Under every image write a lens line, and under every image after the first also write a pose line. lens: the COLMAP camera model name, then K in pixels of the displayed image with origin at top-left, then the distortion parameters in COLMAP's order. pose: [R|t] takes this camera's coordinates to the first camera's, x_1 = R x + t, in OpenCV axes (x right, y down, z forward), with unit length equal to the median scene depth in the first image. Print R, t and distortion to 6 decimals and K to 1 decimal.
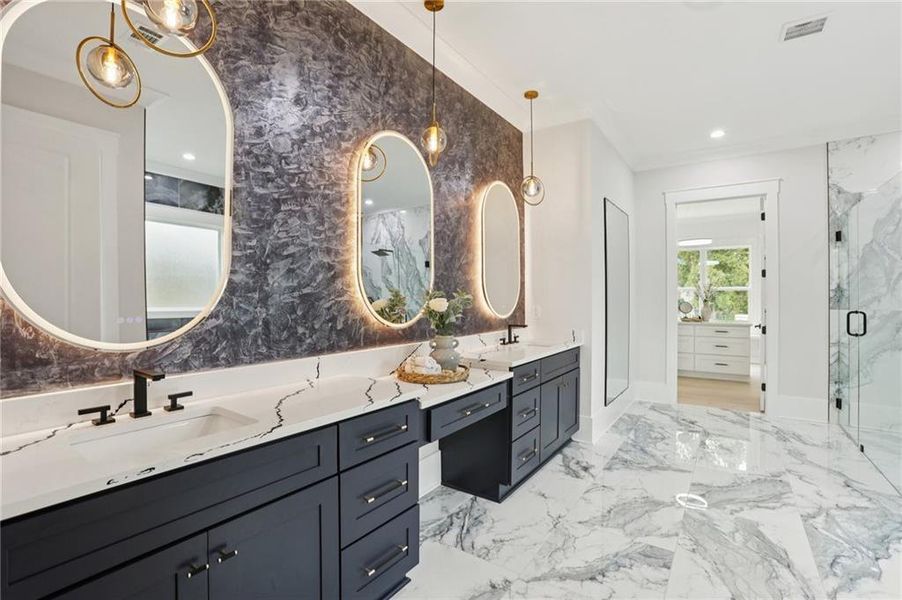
lens RADIAL K [[411.5, 0, 452.1], [0, 411.5, 299.9], [0, 0, 1]] dist [-0.019752, -0.000570]
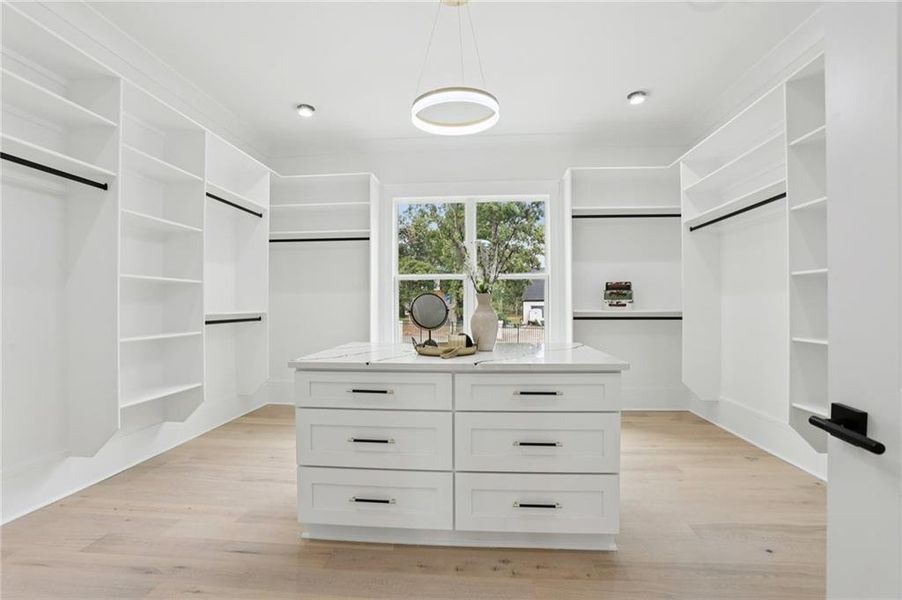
lens RADIAL K [[411.5, 0, 451.0], [0, 411.5, 302.5], [0, 0, 1]] dist [-0.019752, -0.000570]
pose [[0.866835, -0.005214, 0.498568, 0.436886], [0.011389, 0.999891, -0.009345, 0.015163], [-0.498465, 0.013779, 0.866800, 0.731578]]
